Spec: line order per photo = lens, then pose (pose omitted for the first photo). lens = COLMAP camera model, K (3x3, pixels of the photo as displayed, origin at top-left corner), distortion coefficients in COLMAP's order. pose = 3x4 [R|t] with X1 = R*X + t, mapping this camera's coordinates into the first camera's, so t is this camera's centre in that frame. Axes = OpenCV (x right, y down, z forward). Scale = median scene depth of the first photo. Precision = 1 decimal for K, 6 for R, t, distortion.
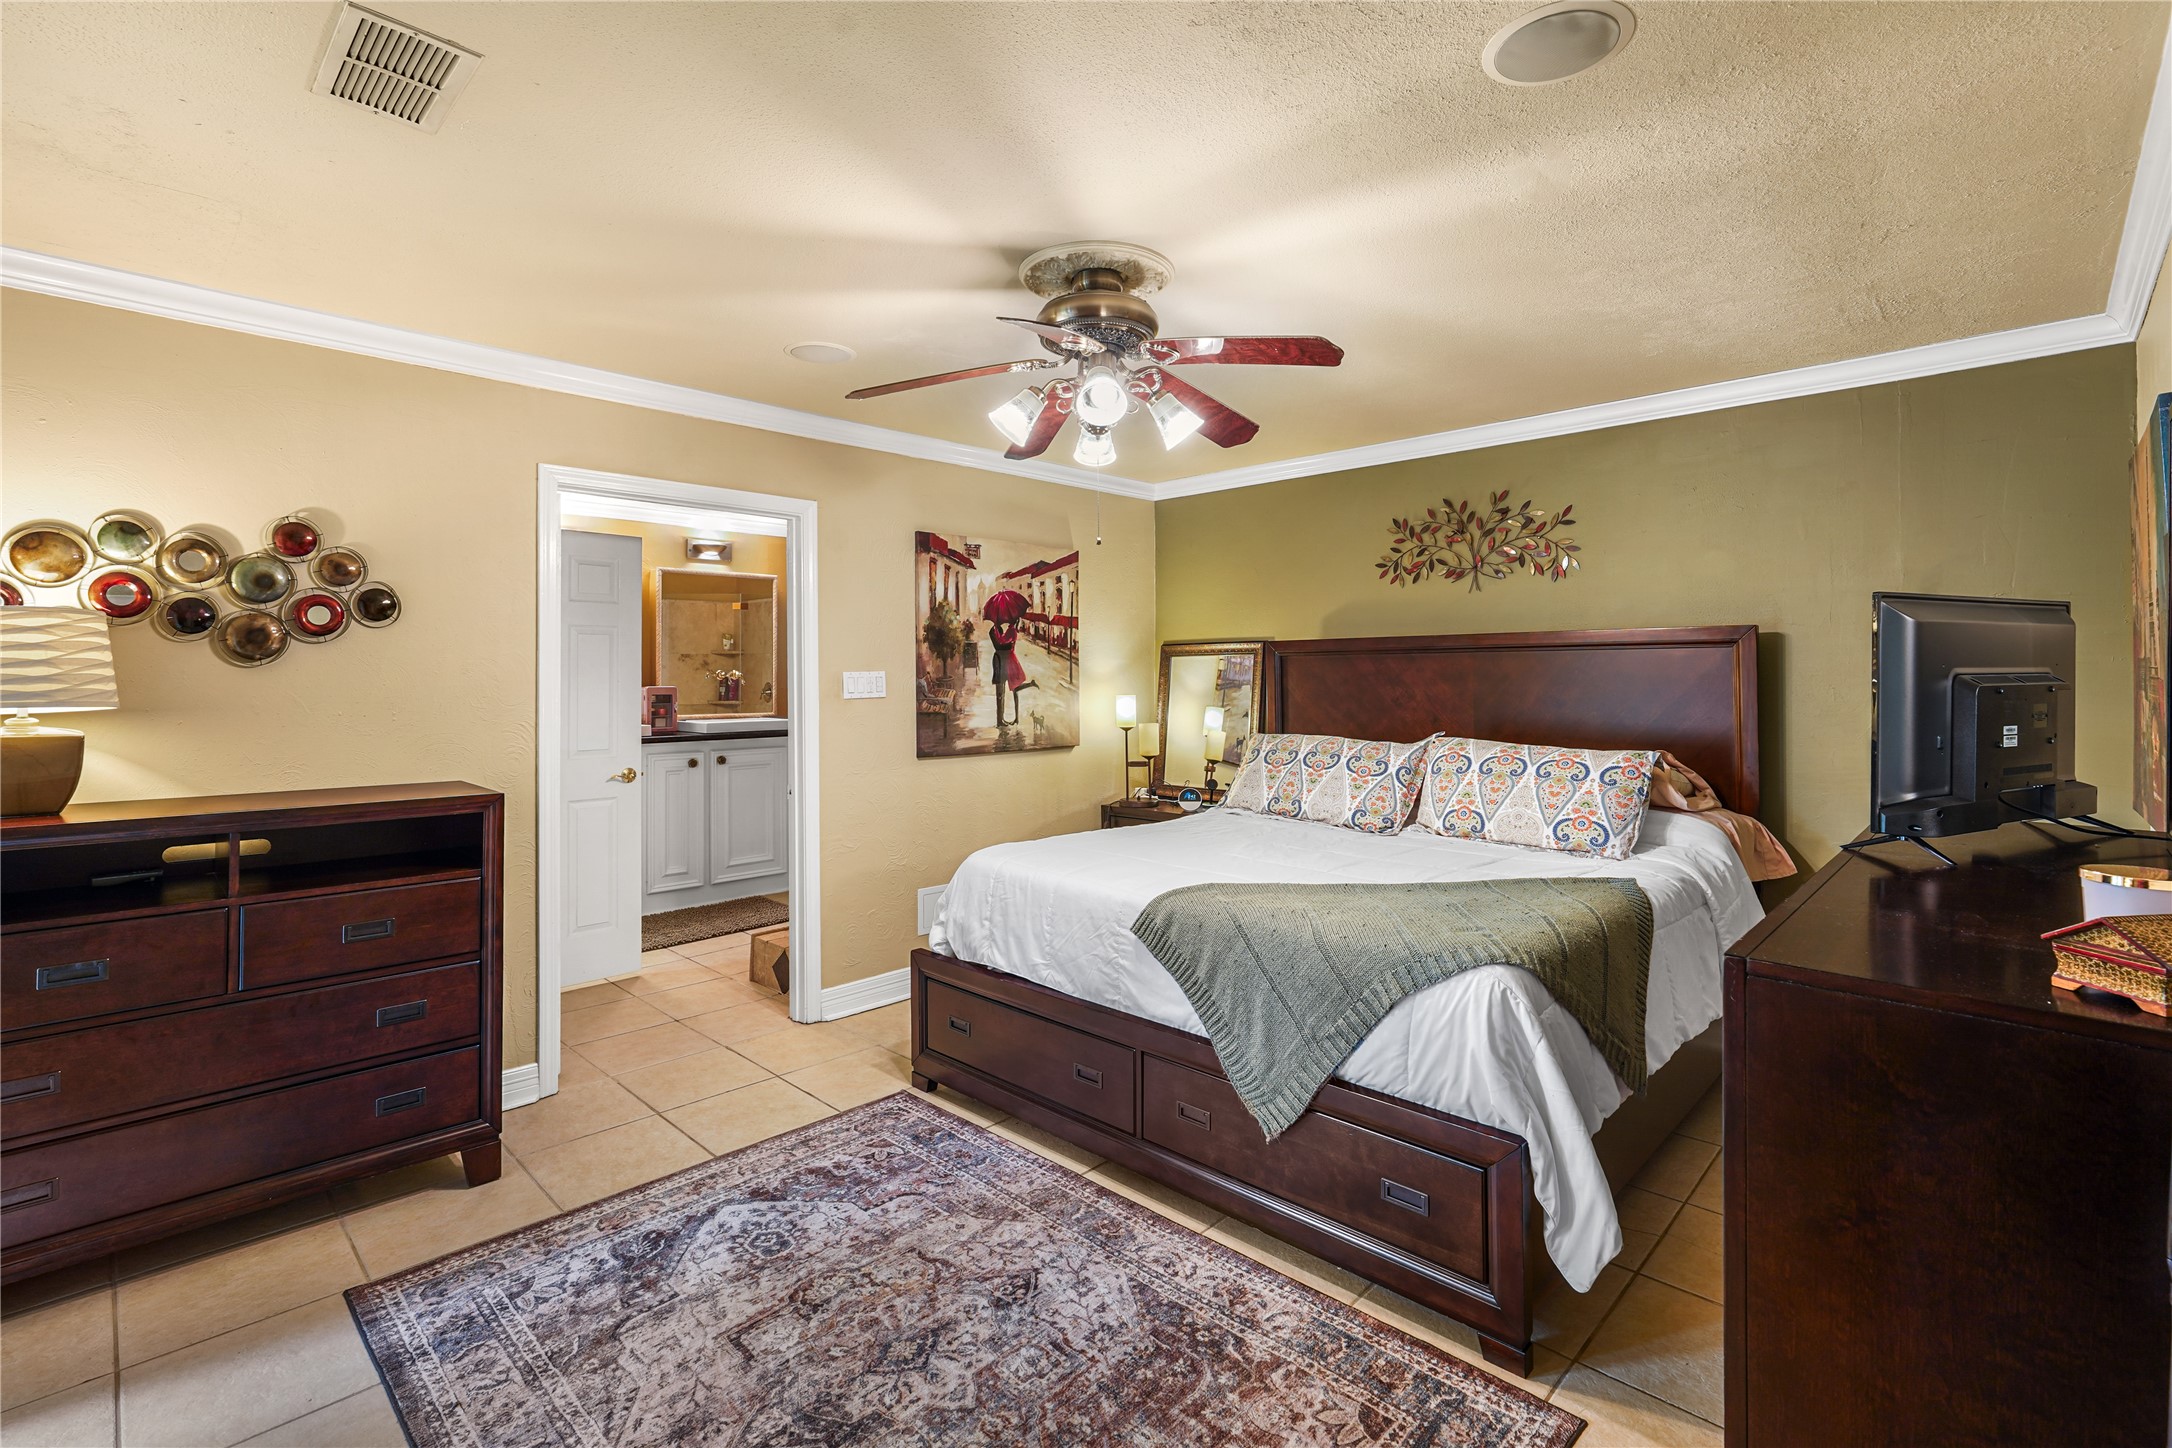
lens RADIAL K [[987.2, 0, 1065.3], [0, 987.2, 675.2], [0, 0, 1]] dist [-0.000695, -0.000013]
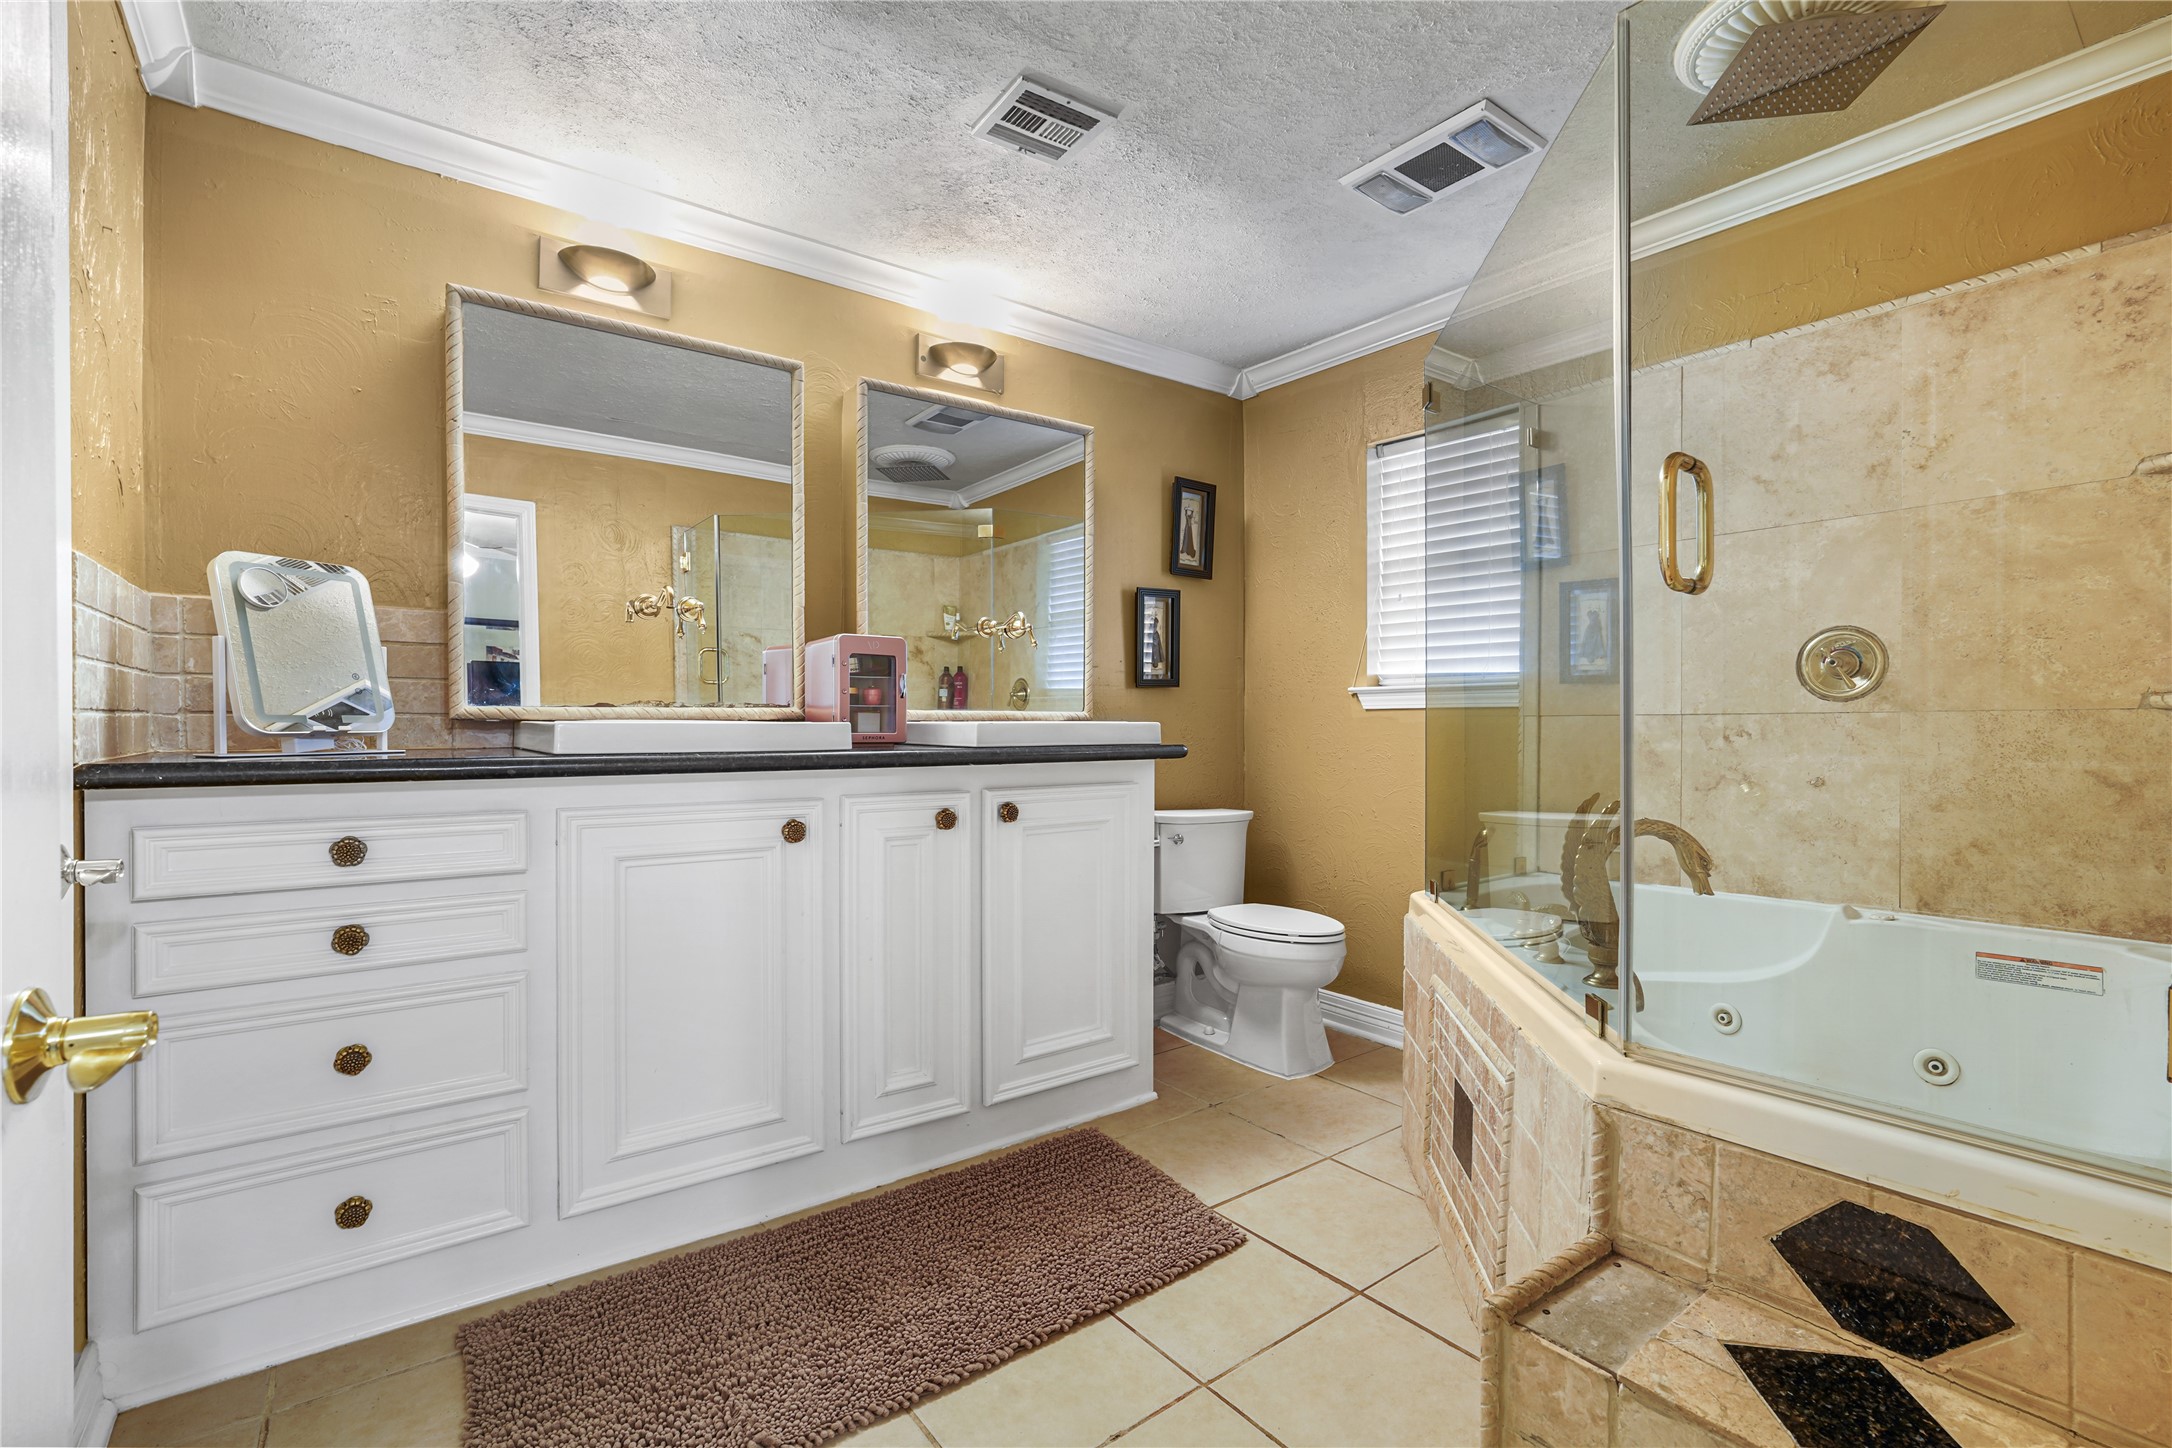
lens RADIAL K [[987.2, 0, 1087.8], [0, 987.2, 724.4], [0, 0, 1]] dist [-0.000695, -0.000013]
pose [[0.989968, -0.003140, -0.141254, -0.256431], [0.004524, 0.999945, 0.009477, 0.045143], [0.141216, -0.010021, 0.989928, 0.592275]]
